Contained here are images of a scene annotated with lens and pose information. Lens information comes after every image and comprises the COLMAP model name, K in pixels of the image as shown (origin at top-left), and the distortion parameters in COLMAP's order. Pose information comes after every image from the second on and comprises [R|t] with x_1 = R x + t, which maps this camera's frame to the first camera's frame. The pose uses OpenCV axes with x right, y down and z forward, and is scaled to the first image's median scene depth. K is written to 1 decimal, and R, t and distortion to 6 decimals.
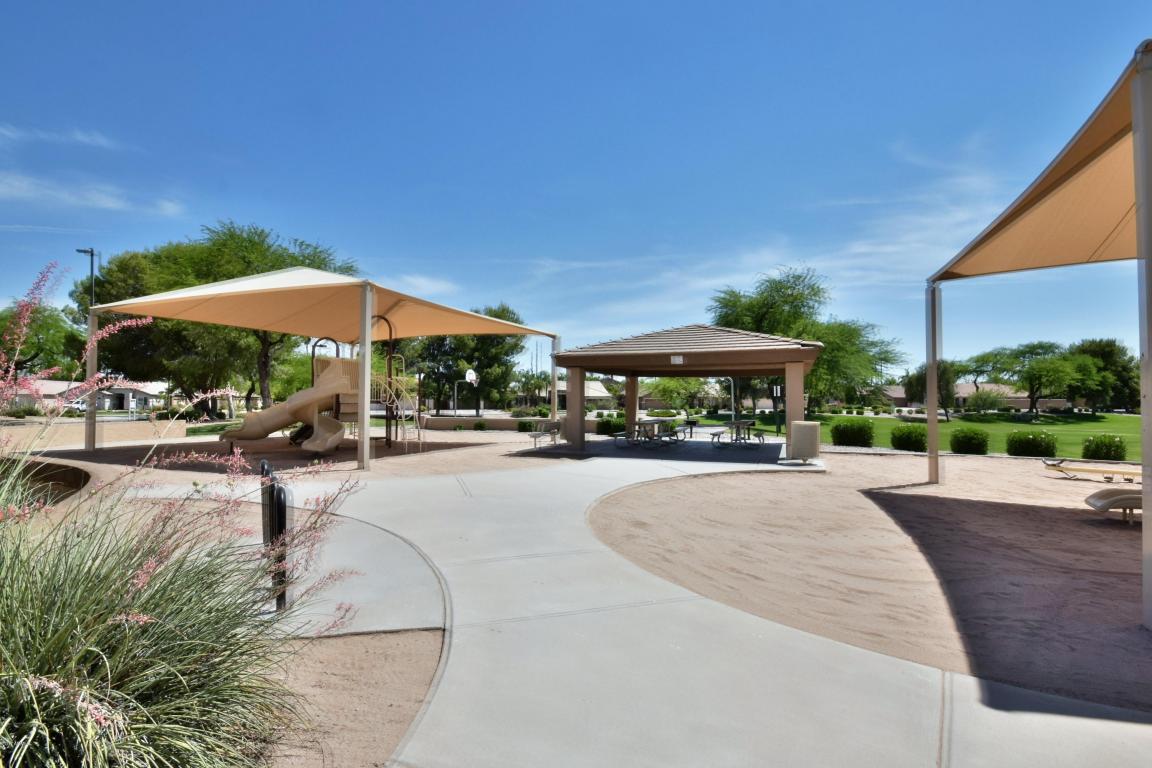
lens RADIAL K [[513.9, 0, 576.8], [0, 513.9, 386.6], [0, 0, 1]] dist [0.021270, -0.011288]
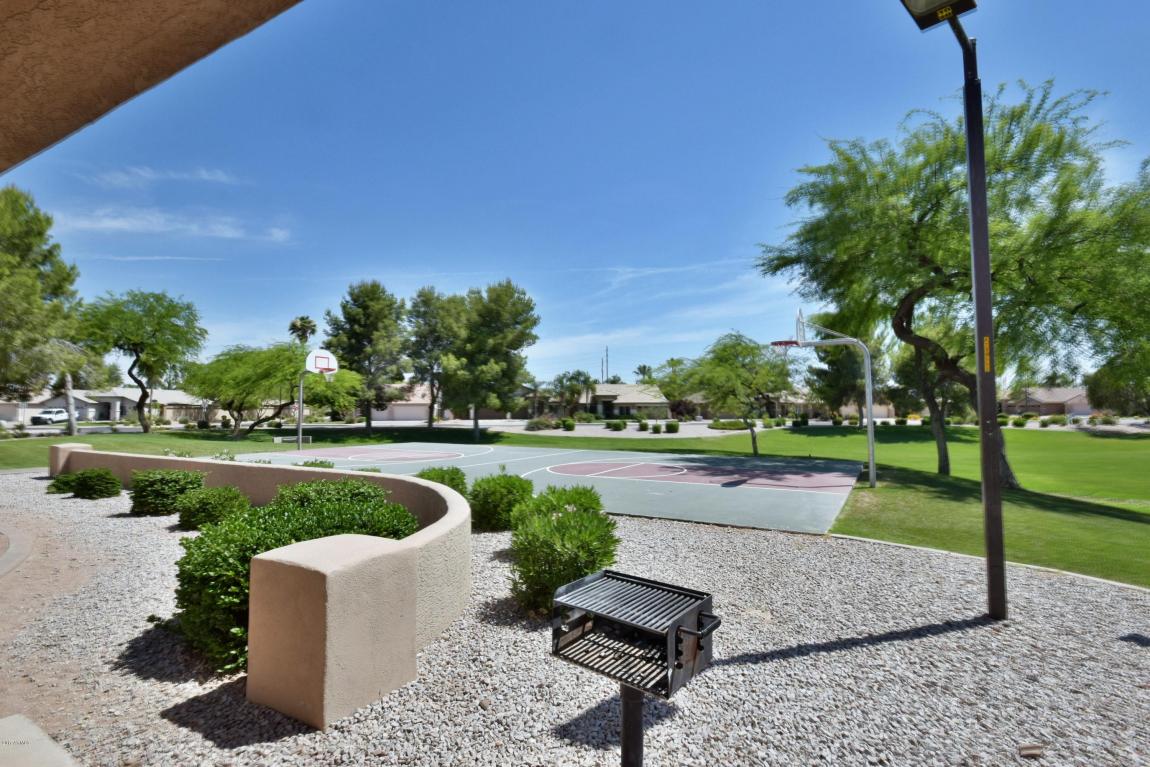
lens RADIAL K [[513.0, 0, 575.8], [0, 513.0, 386.1], [0, 0, 1]] dist [0.021270, -0.011288]
pose [[0.989479, -0.009434, -0.144367, 0.053076], [0.007388, 0.999865, -0.014701, 0.005234], [0.144486, 0.013480, 0.989415, 0.229782]]
